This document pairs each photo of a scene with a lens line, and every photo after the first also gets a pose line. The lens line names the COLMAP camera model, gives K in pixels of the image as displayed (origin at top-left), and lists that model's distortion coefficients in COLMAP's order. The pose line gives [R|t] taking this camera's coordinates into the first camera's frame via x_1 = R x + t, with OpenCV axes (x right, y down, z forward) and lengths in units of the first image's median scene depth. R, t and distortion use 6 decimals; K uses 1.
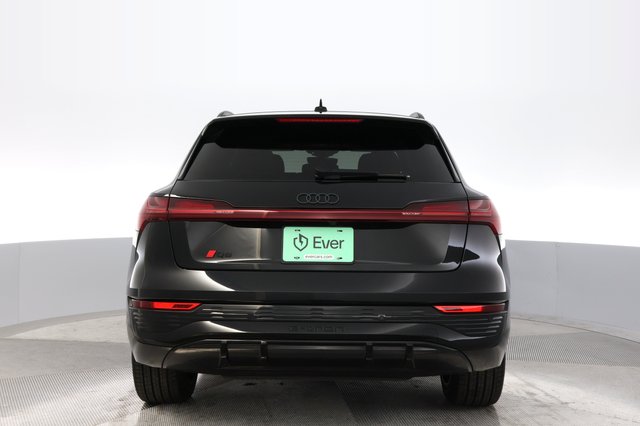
lens RADIAL K [[539.0, 0, 320.0], [0, 539.0, 213.0], [0, 0, 1]] dist [-0.004854, -0.001277]
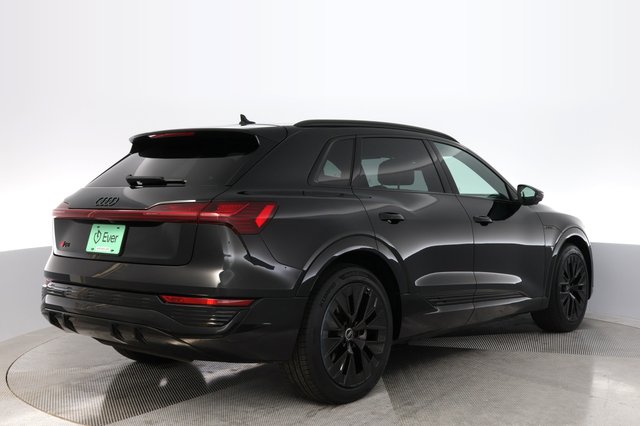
lens RADIAL K [[539.0, 0, 320.0], [0, 539.0, 213.0], [0, 0, 1]] dist [-0.004854, -0.001277]
pose [[0.958540, 0.026874, -0.283689, 0.714050], [-0.031621, 0.999426, -0.012166, 0.000224], [0.283199, 0.020632, 0.958839, -0.016349]]
